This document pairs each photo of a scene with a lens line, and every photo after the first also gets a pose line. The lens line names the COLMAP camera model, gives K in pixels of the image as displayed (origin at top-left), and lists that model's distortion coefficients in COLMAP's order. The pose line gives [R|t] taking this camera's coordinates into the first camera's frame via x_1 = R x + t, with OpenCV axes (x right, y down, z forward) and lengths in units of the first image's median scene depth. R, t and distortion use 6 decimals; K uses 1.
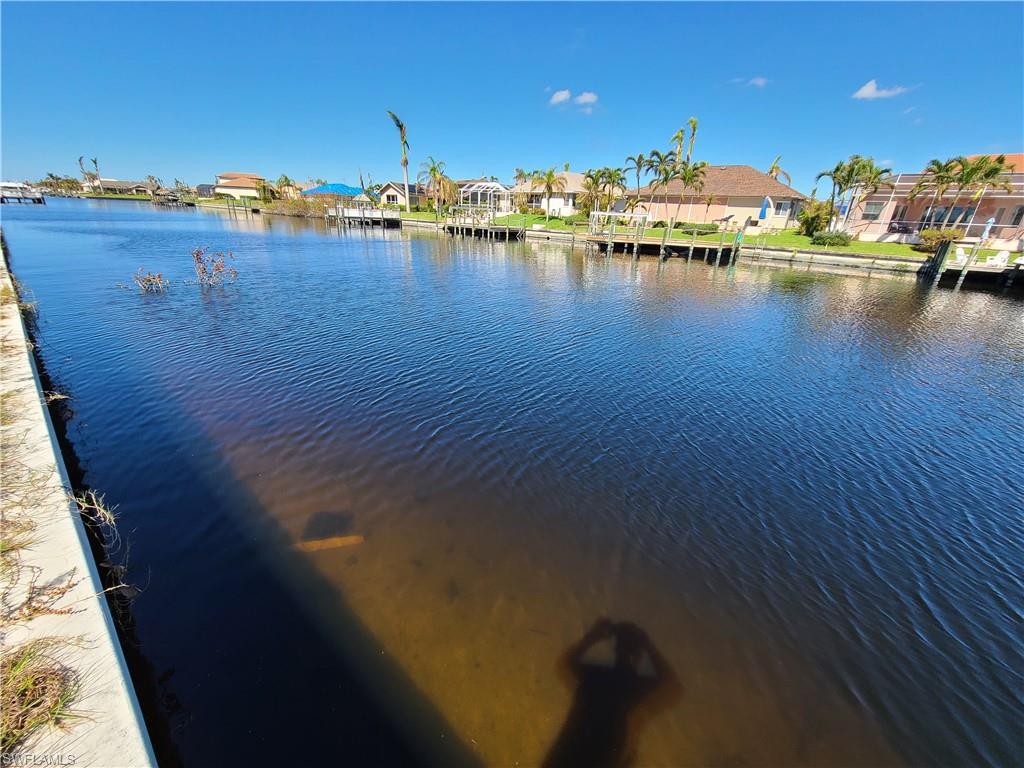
lens RADIAL K [[421.6, 0, 517.1], [0, 421.6, 388.5], [0, 0, 1]] dist [0.001002, -0.002398]
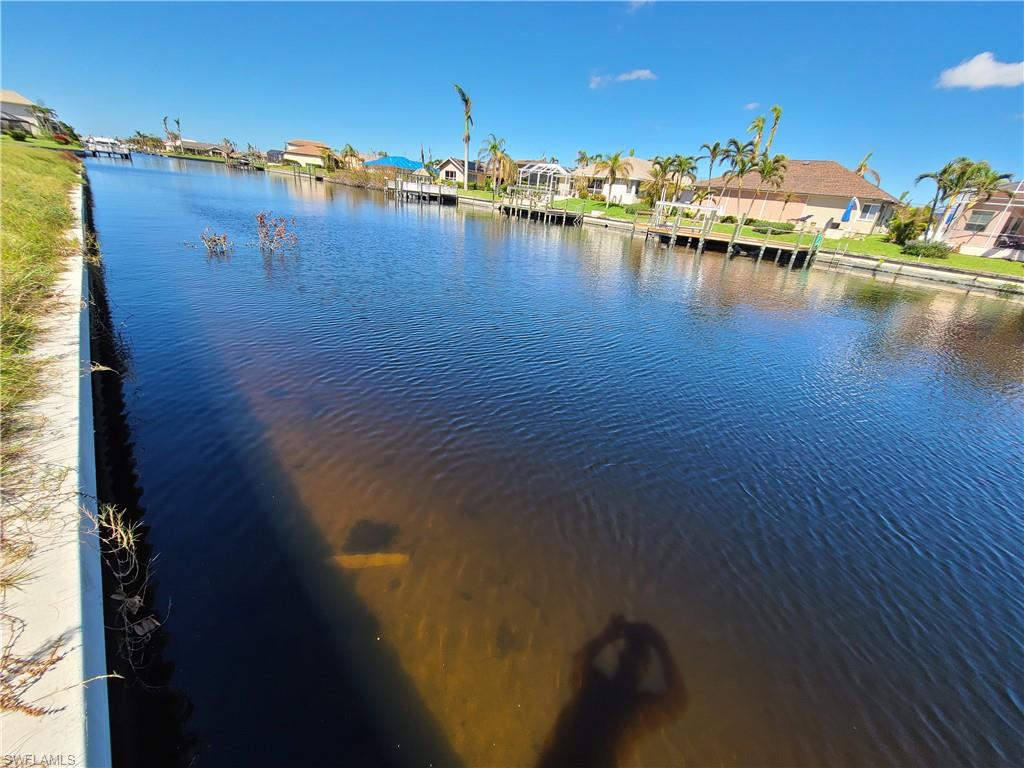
lens RADIAL K [[421.6, 0, 516.2], [0, 421.6, 388.7], [0, 0, 1]] dist [0.001002, -0.002398]
pose [[0.990899, 0.103643, -0.085893, -0.008830], [-0.100613, 0.994165, 0.038894, -0.004453], [0.089423, -0.029898, 0.995545, 0.012929]]
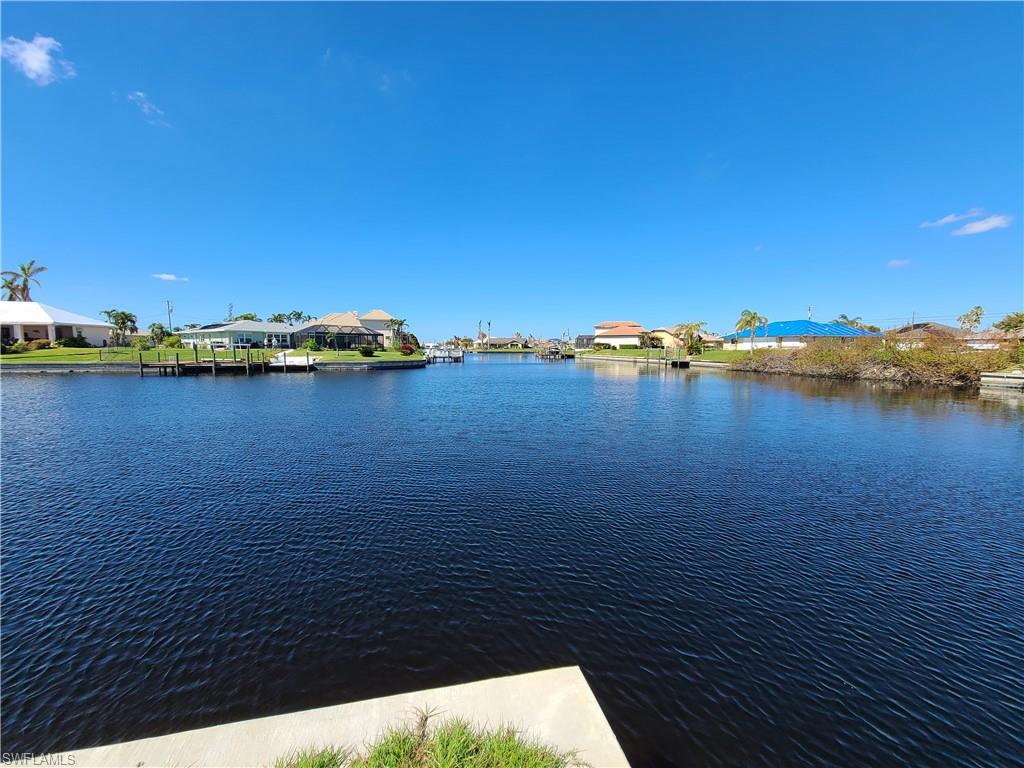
lens RADIAL K [[421.6, 0, 516.6], [0, 421.6, 376.7], [0, 0, 1]] dist [0.001002, -0.002398]
pose [[0.810460, -0.003526, -0.585783, -0.871745], [-0.192291, 0.942970, -0.271720, -0.324401], [0.553334, 0.332860, 0.763562, 0.659136]]
